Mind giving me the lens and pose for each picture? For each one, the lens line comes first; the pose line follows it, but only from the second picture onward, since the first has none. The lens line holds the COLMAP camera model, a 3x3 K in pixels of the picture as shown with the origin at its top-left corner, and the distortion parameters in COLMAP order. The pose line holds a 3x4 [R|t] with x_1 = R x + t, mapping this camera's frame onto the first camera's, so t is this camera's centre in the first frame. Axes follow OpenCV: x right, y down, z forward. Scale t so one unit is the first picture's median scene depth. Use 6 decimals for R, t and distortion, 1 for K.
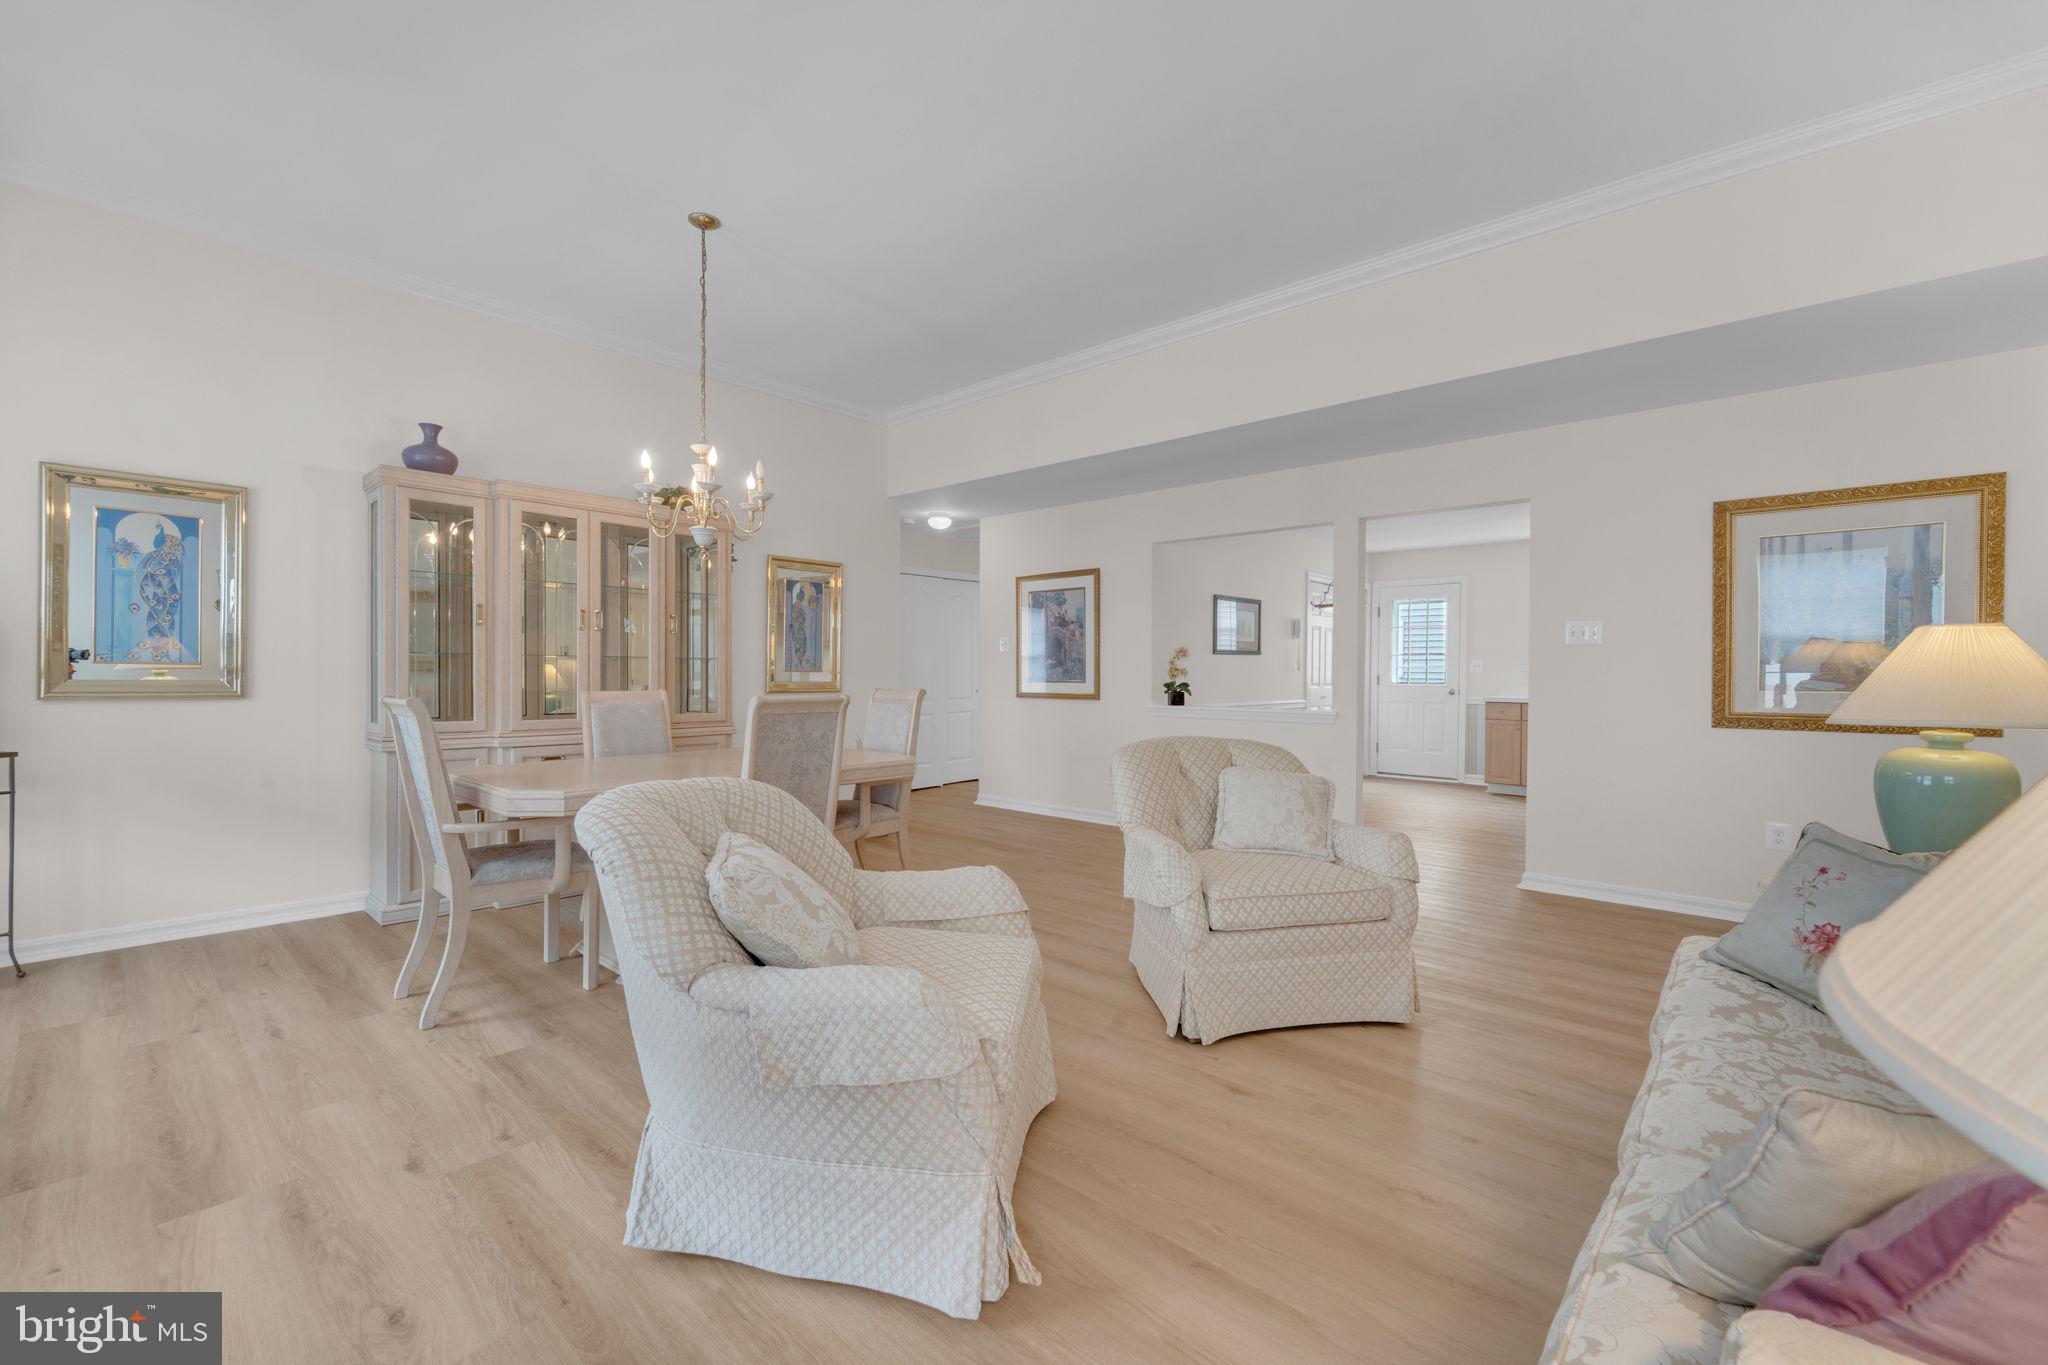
lens RADIAL K [[838.6, 0, 1014.8], [0, 838.6, 683.3], [0, 0, 1]] dist [-0.001848, -0.000677]
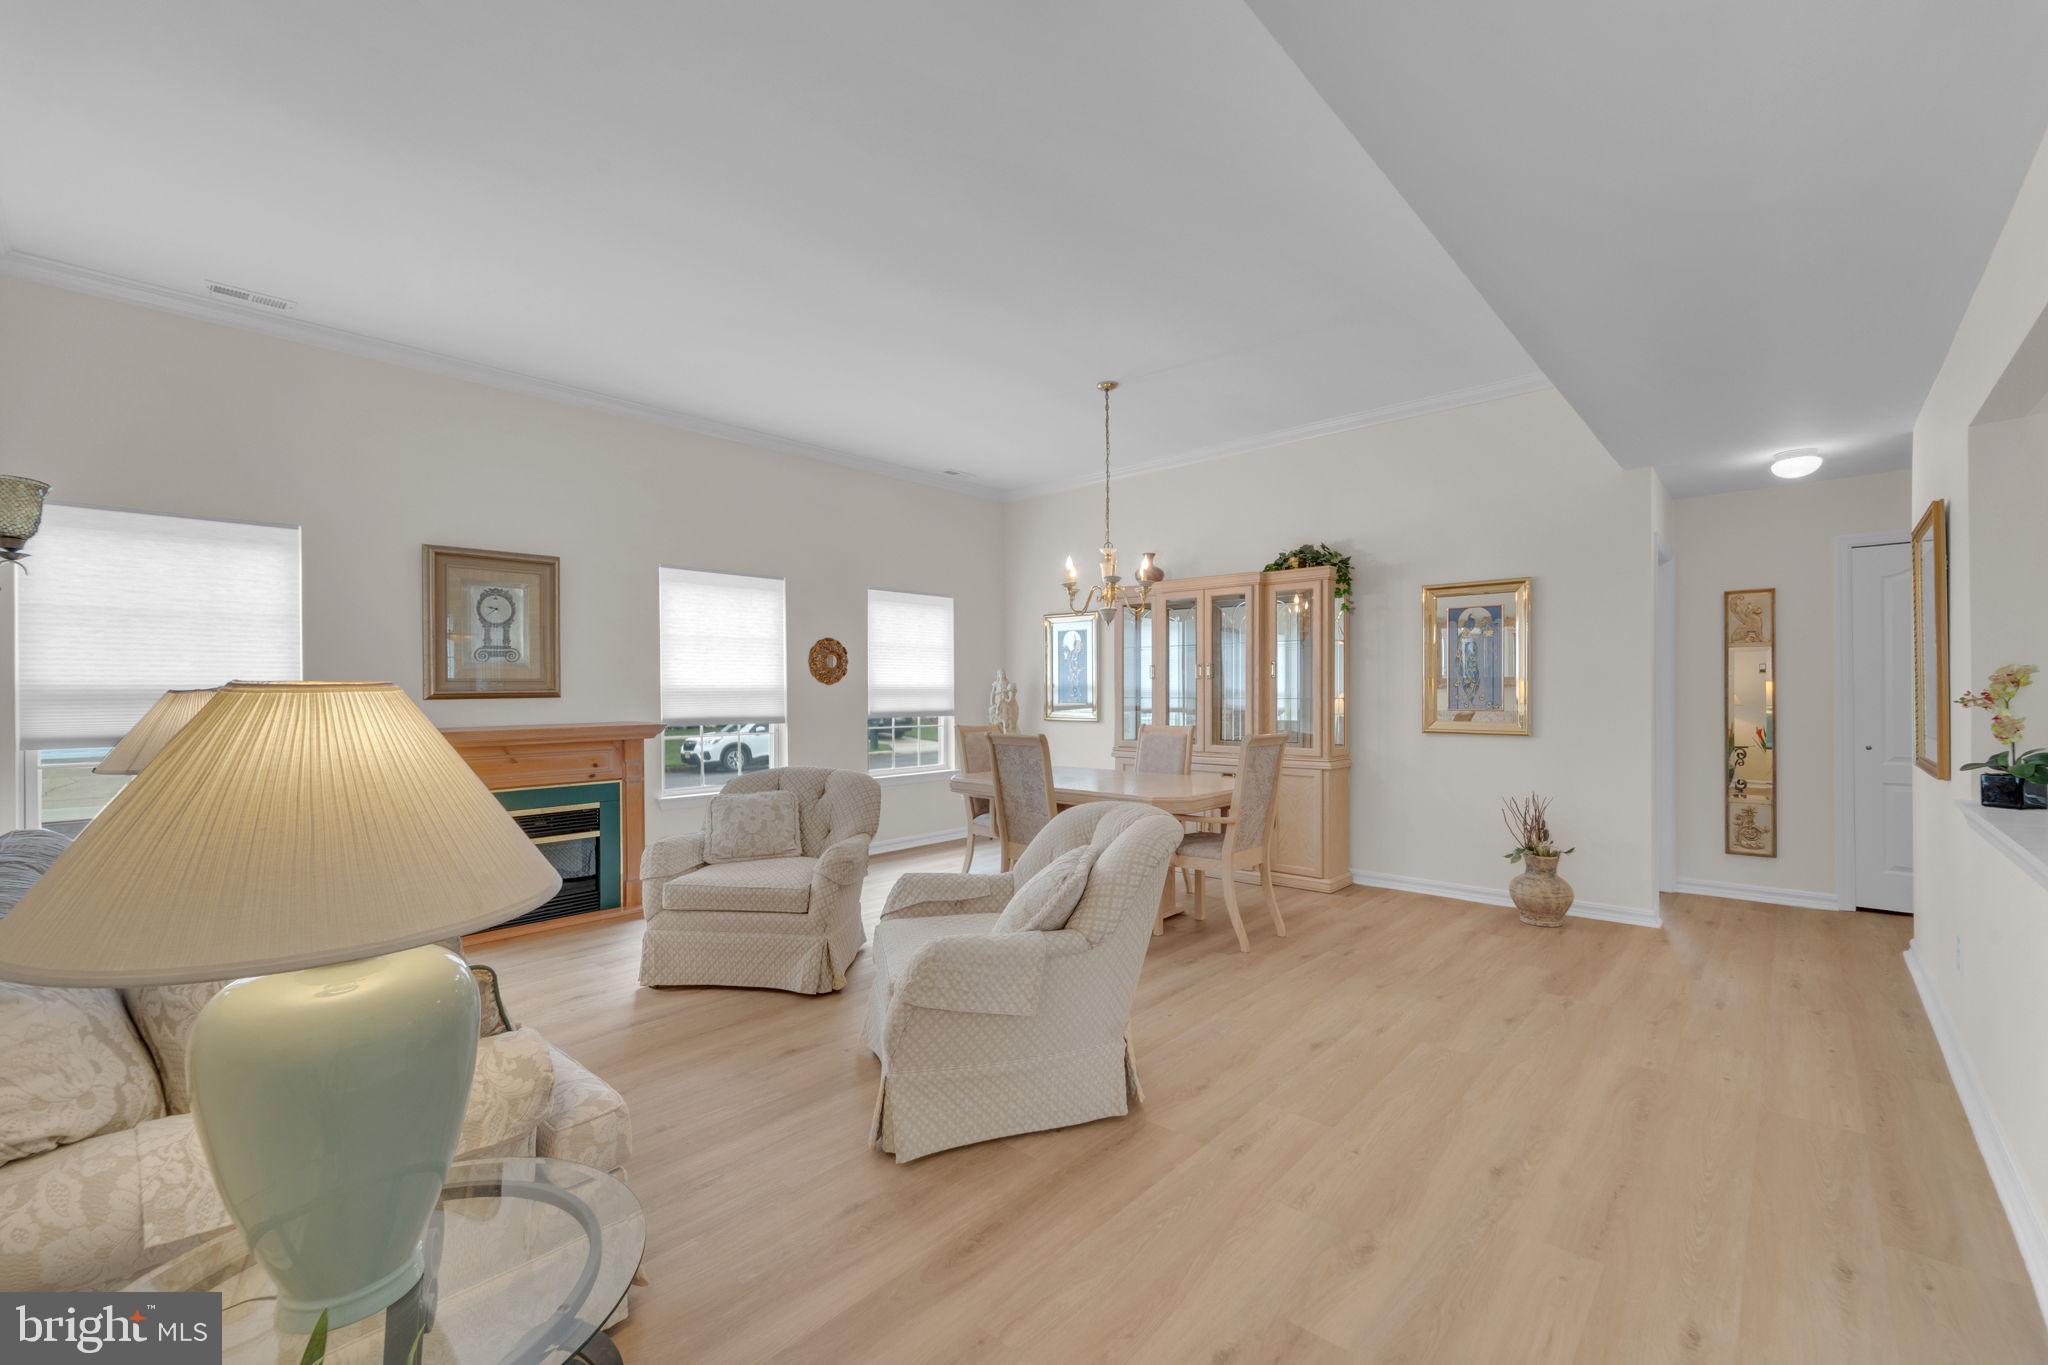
lens RADIAL K [[838.6, 0, 1024.5], [0, 838.6, 698.1], [0, 0, 1]] dist [-0.001848, -0.000677]
pose [[-0.002764, -0.001513, -0.999995, 0.912841], [-0.010652, 0.999942, -0.001484, -0.031681], [0.999939, 0.010648, -0.002780, 0.803814]]
